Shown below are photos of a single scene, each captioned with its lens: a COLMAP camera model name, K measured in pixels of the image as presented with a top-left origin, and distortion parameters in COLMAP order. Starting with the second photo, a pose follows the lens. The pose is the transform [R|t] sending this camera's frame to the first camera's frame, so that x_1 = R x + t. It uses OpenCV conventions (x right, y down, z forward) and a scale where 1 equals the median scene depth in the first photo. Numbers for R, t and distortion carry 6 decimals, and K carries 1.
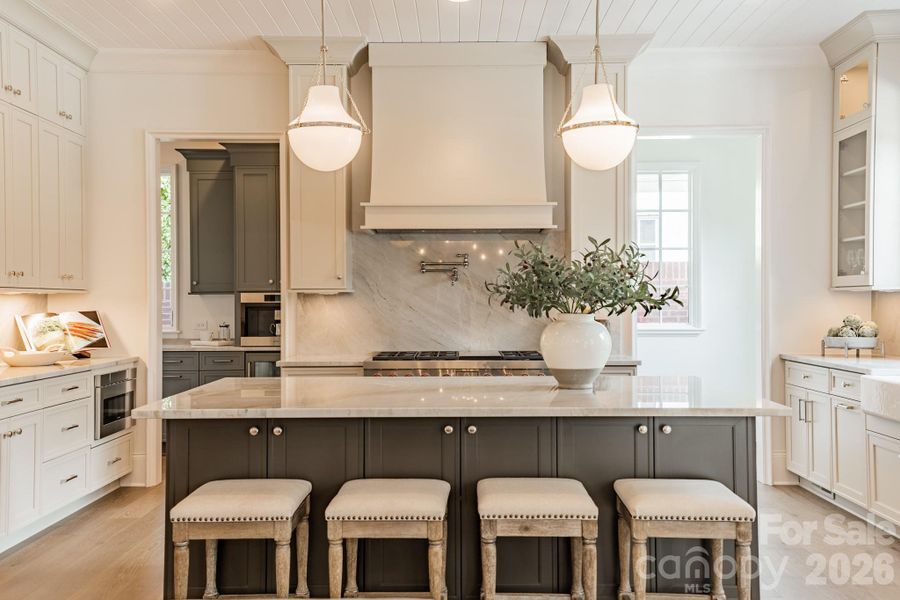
lens RADIAL K [[861.9, 0, 452.9], [0, 861.9, 306.0], [0, 0, 1]] dist [0.125677, 0.000000]
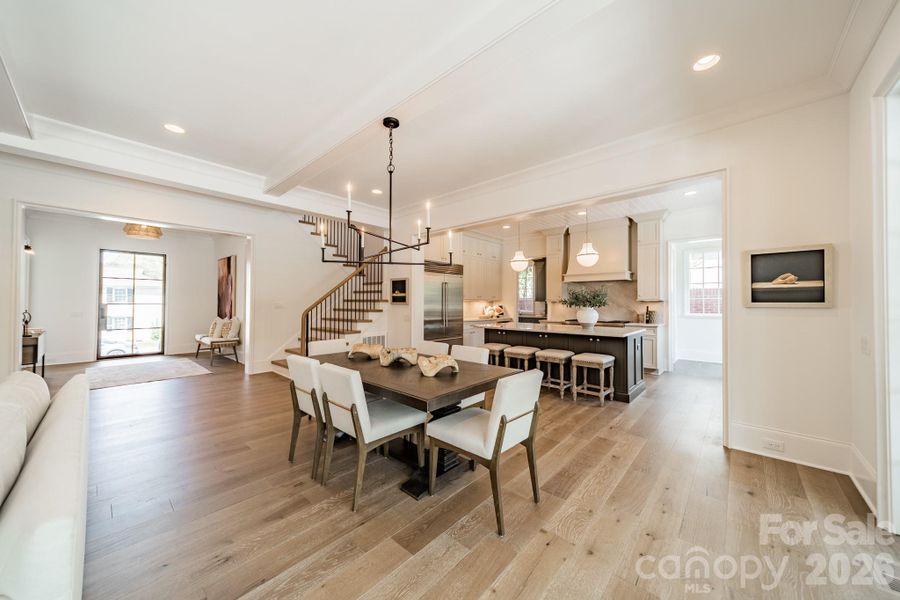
lens RADIAL K [[319.9, 0, 450.9], [0, 319.9, 298.6], [0, 0, 1]] dist [0.006598, -0.000180]
pose [[0.743989, -0.003710, -0.668181, 0.379976], [-0.010627, 0.999792, -0.017383, 0.001164], [0.668107, 0.020034, 0.743795, -0.210051]]
